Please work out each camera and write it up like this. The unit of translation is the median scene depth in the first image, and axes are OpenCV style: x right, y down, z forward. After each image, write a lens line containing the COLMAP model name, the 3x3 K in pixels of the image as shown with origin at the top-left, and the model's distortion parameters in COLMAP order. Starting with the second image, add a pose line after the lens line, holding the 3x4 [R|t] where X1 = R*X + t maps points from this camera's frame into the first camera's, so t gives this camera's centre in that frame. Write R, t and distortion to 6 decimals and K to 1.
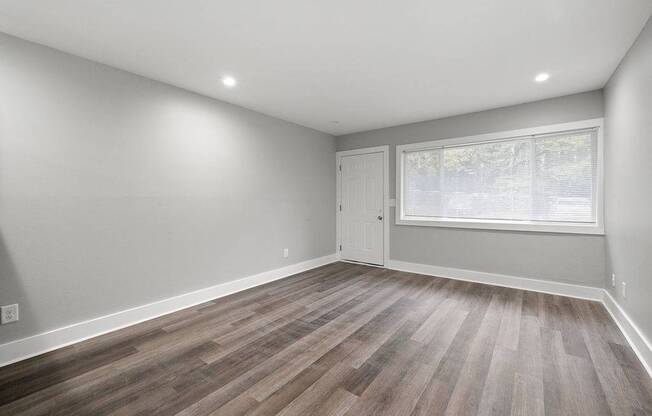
lens RADIAL K [[266.4, 0, 328.4], [0, 266.4, 203.4], [0, 0, 1]] dist [0.001461, -0.000358]
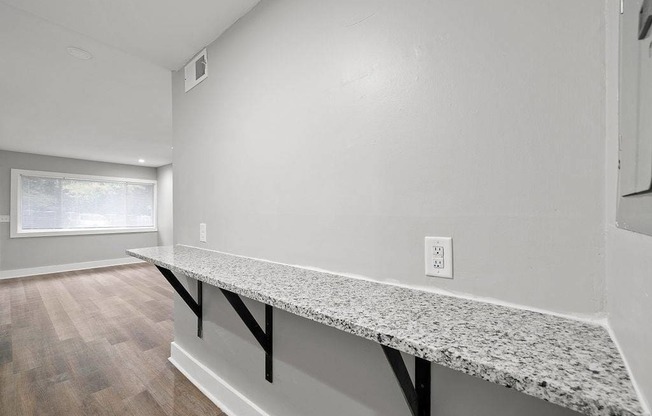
lens RADIAL K [[266.4, 0, 326.8], [0, 266.4, 210.2], [0, 0, 1]] dist [0.001461, -0.000358]
pose [[0.039023, 0.015797, 0.999113, -1.157516], [0.005384, 0.999857, -0.016019, -0.018151], [-0.999224, 0.006005, 0.038933, -0.535251]]
